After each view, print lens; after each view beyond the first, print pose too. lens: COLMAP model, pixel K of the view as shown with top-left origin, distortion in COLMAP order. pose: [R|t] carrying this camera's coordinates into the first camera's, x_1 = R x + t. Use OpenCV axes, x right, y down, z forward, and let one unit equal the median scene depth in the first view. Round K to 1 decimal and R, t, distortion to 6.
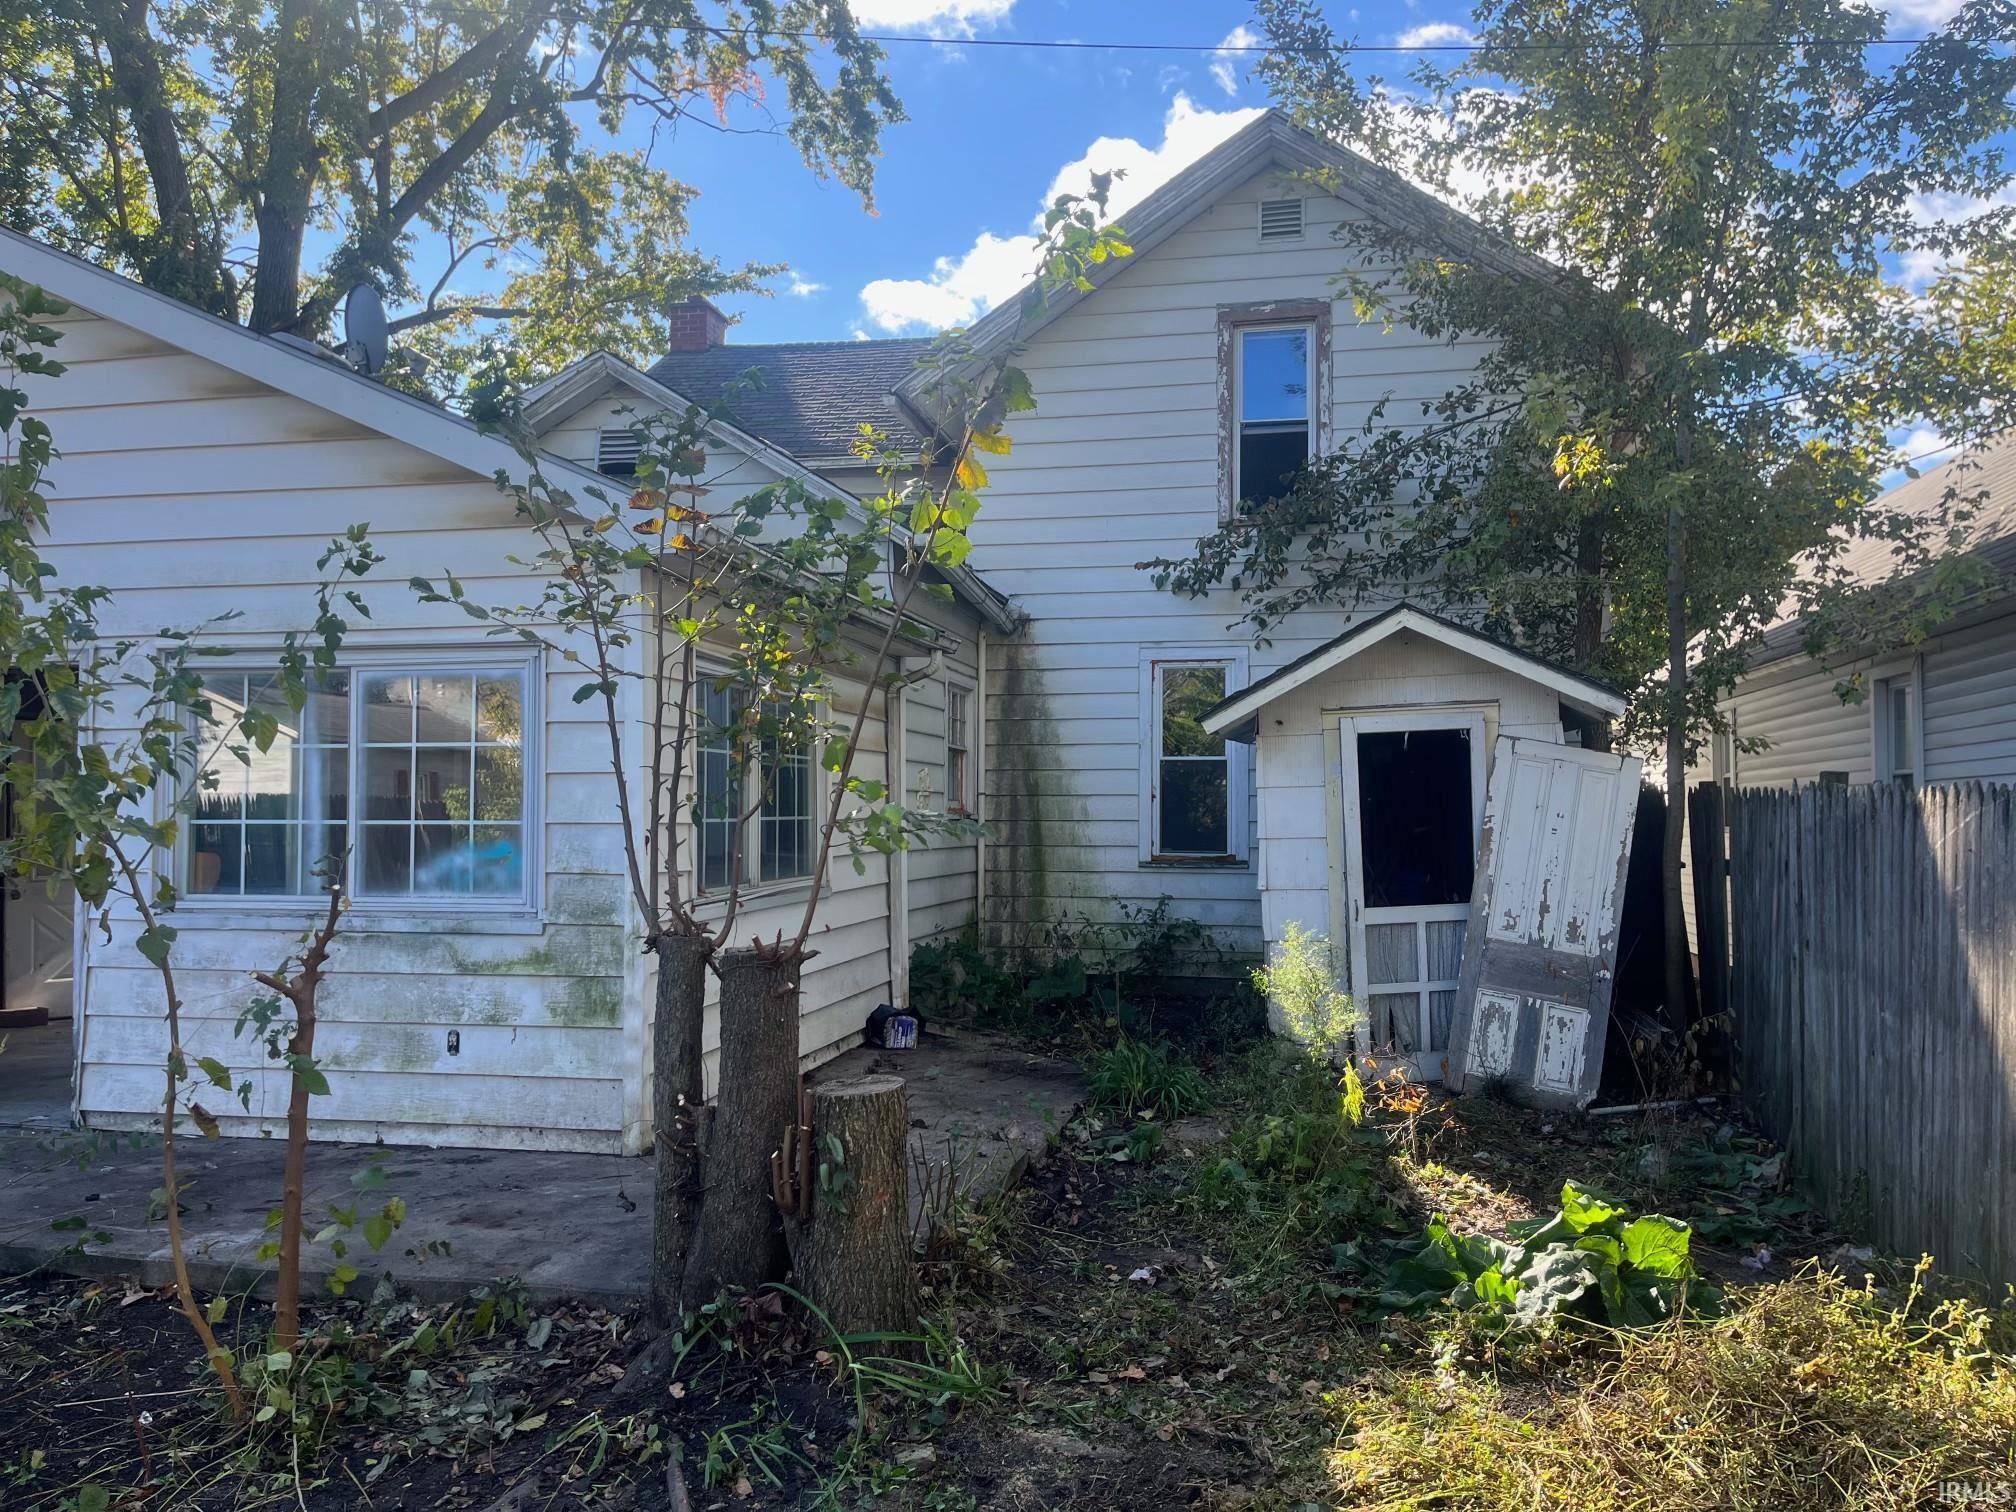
lens RADIAL K [[1528.7, 0, 1010.2], [0, 1528.7, 761.7], [0, 0, 1]] dist [0.064195, -0.095199]
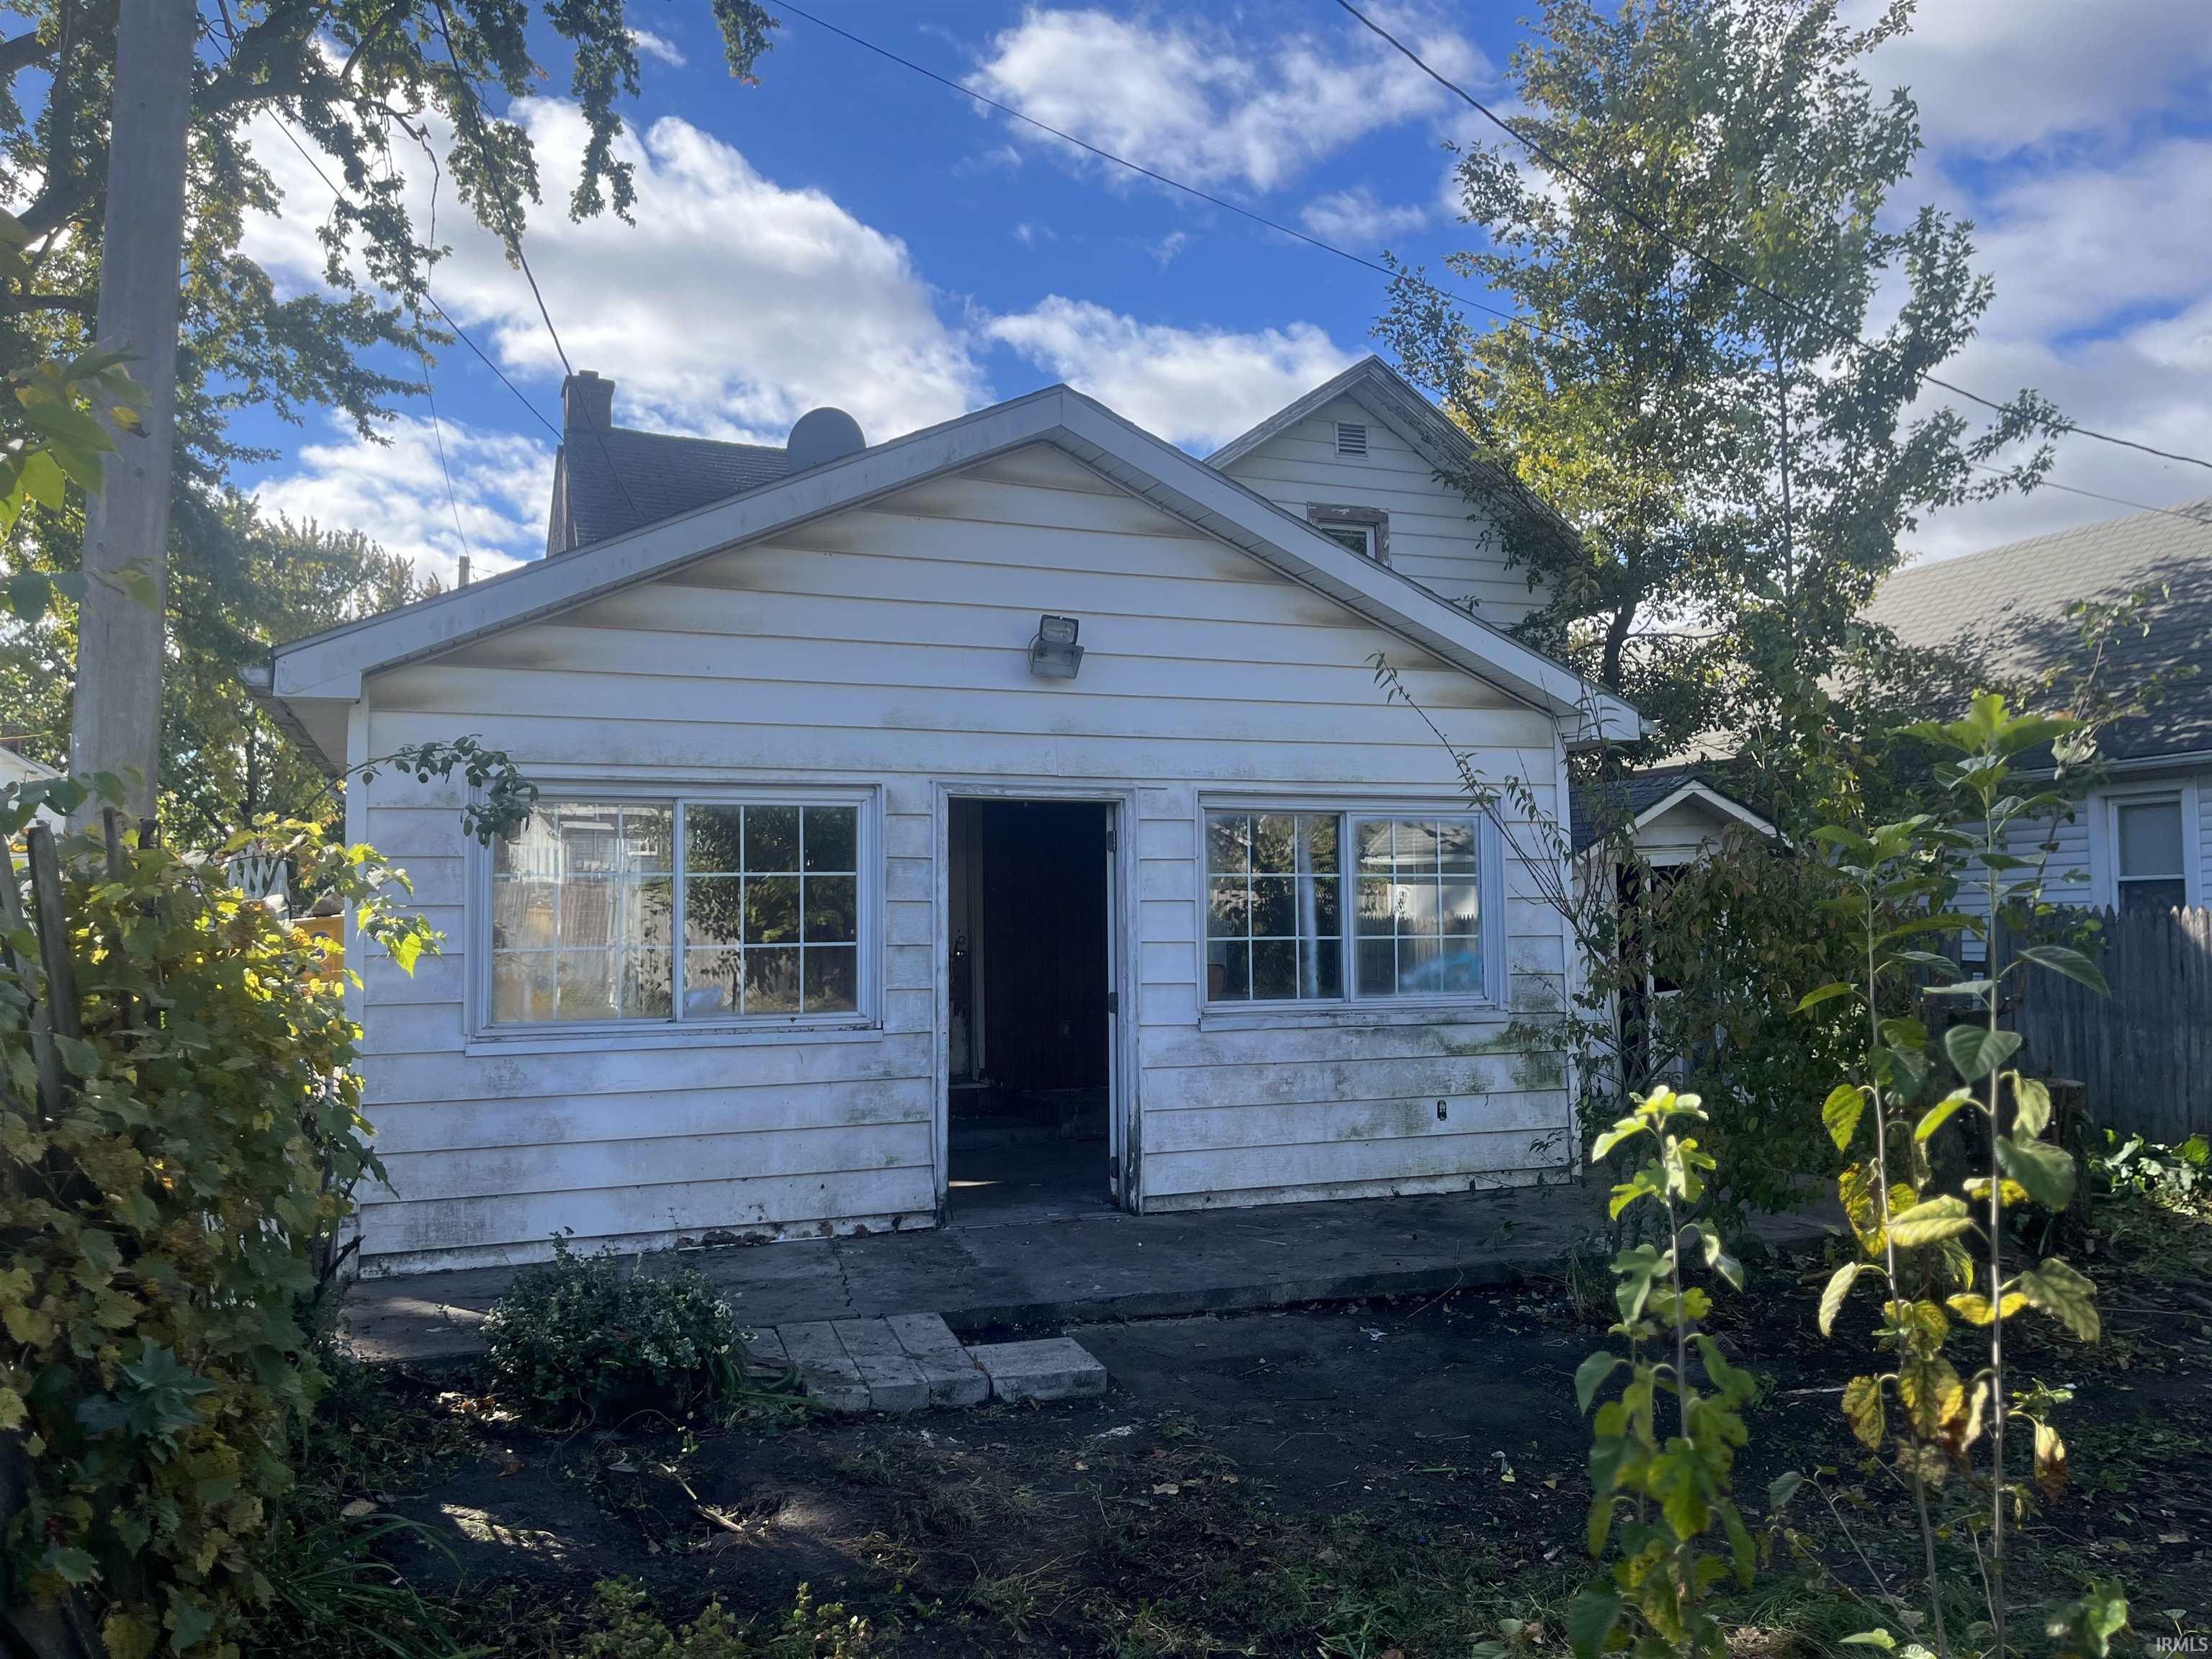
lens RADIAL K [[1677.3, 0, 1109.0], [0, 1677.3, 829.4], [0, 0, 1]] dist [0.064195, -0.095199]
pose [[0.843359, 0.021169, 0.536934, -1.339184], [-0.006451, 0.999551, -0.029276, -0.006830], [-0.537312, 0.021226, 0.843116, -0.028909]]
